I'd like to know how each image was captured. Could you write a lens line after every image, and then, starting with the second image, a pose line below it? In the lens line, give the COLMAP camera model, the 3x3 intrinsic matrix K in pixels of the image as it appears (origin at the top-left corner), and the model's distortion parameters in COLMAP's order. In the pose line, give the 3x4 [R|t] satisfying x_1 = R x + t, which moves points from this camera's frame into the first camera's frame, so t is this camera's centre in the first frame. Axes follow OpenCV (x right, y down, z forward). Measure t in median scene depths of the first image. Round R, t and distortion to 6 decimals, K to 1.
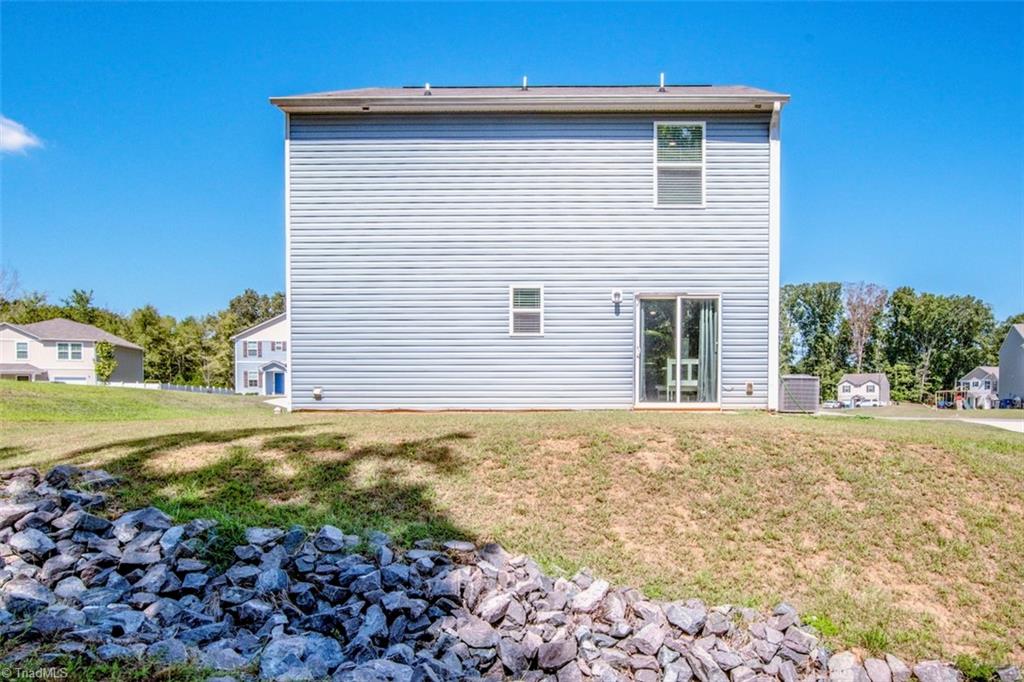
lens RADIAL K [[654.5, 0, 512.9], [0, 654.5, 402.4], [0, 0, 1]] dist [-0.000746, 0.002867]
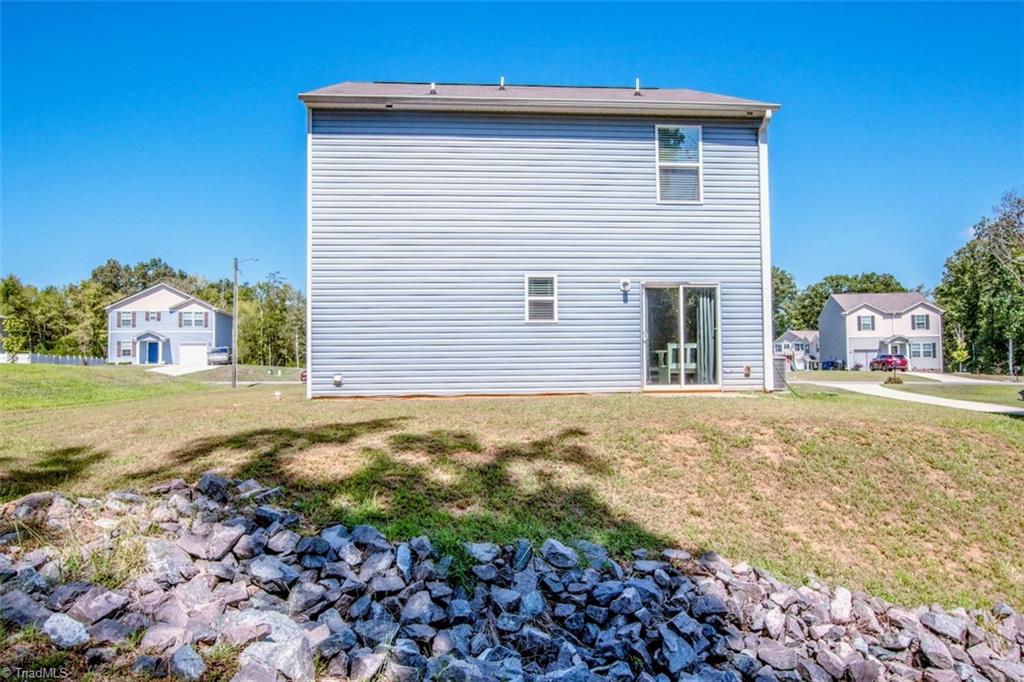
lens RADIAL K [[622.7, 0, 464.8], [0, 622.7, 339.4], [0, 0, 1]] dist [-0.004156, 0.002693]
pose [[0.996499, -0.006172, 0.083379, -0.185429], [0.010544, 0.998586, -0.052099, -0.024766], [-0.082939, 0.052795, 0.995155, 0.022724]]
